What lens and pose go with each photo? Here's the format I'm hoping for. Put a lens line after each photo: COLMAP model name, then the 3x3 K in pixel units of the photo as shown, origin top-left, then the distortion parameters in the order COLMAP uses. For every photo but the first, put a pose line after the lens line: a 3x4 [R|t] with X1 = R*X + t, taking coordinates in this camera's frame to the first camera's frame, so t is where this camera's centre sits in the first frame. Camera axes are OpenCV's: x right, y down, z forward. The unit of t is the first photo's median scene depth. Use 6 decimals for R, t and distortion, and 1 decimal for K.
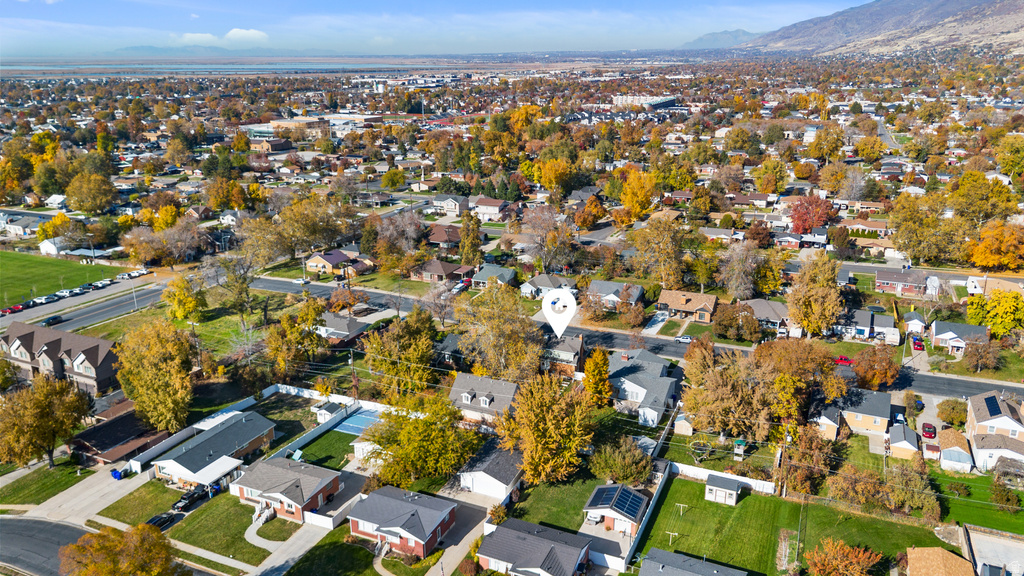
lens RADIAL K [[725.6, 0, 514.5], [0, 725.6, 284.9], [0, 0, 1]] dist [0.064140, -0.063969]
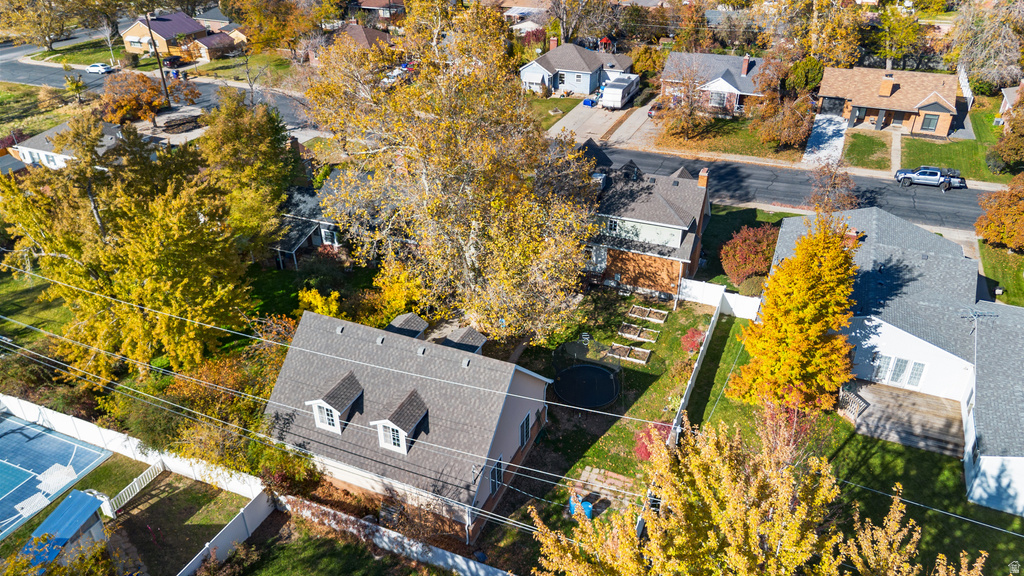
lens RADIAL K [[725.6, 0, 514.5], [0, 725.6, 284.9], [0, 0, 1]] dist [0.064140, -0.063969]
pose [[0.999945, -0.010242, 0.002265, 0.002146], [0.009464, 0.974033, 0.226208, 0.036510], [-0.004523, -0.226174, 0.974076, 0.557374]]
